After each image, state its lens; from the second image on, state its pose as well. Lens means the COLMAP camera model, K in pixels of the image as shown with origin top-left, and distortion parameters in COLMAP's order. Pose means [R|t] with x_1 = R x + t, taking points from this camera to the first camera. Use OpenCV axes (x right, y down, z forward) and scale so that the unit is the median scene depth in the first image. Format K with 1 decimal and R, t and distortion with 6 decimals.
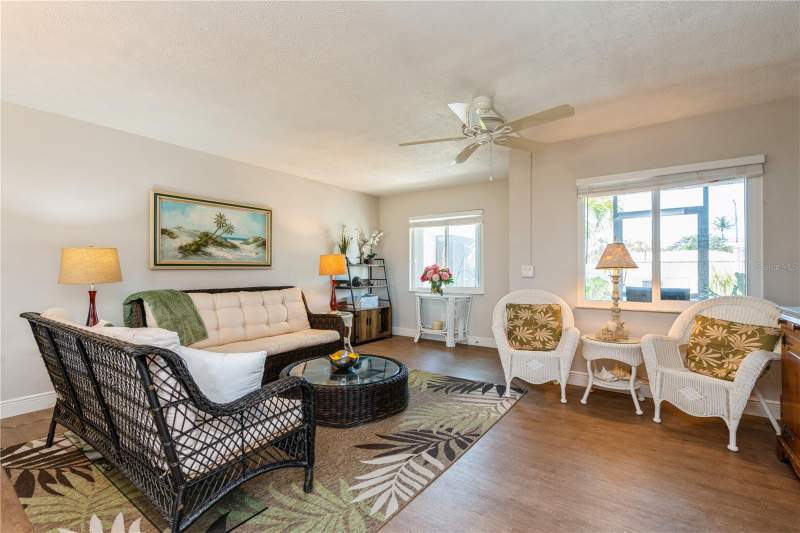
lens RADIAL K [[362.5, 0, 392.3], [0, 362.5, 266.3], [0, 0, 1]] dist [-0.002506, -0.000993]
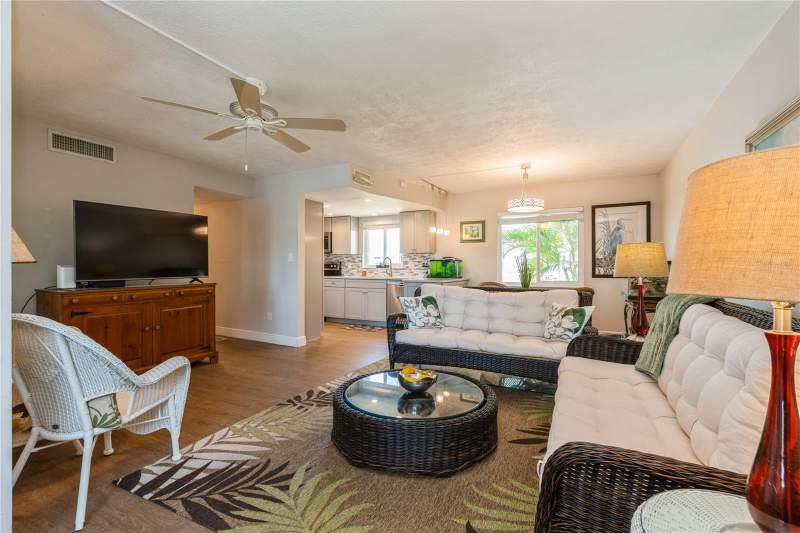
lens RADIAL K [[362.5, 0, 401.2], [0, 362.5, 266.9], [0, 0, 1]] dist [-0.002506, -0.000993]
pose [[-0.986549, -0.002180, -0.163451, 0.026299], [-0.001214, 0.999981, -0.006008, 0.016043], [0.163461, -0.005729, -0.986533, 1.691311]]
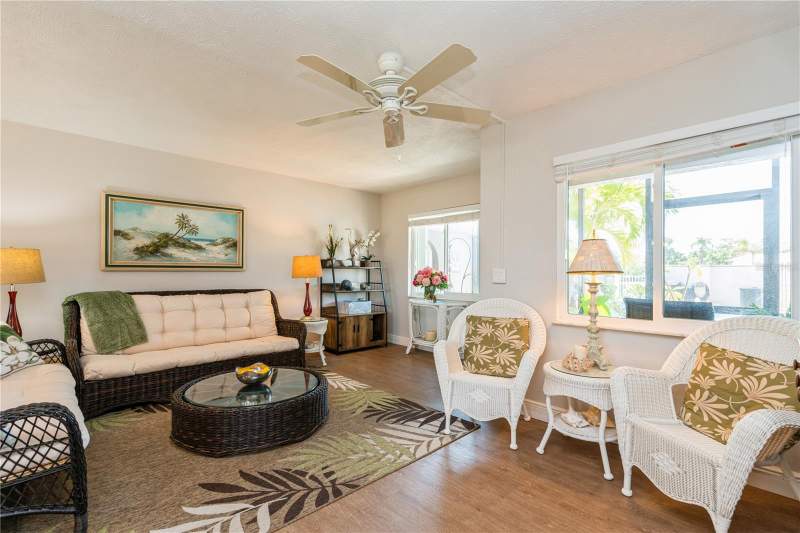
lens RADIAL K [[362.5, 0, 392.1], [0, 362.5, 268.8], [0, 0, 1]] dist [-0.002506, -0.000993]
pose [[0.981385, 0.005297, -0.191979, 0.347142], [-0.005371, 0.999986, 0.000135, -0.000898], [0.191977, 0.000898, 0.981399, 0.191152]]
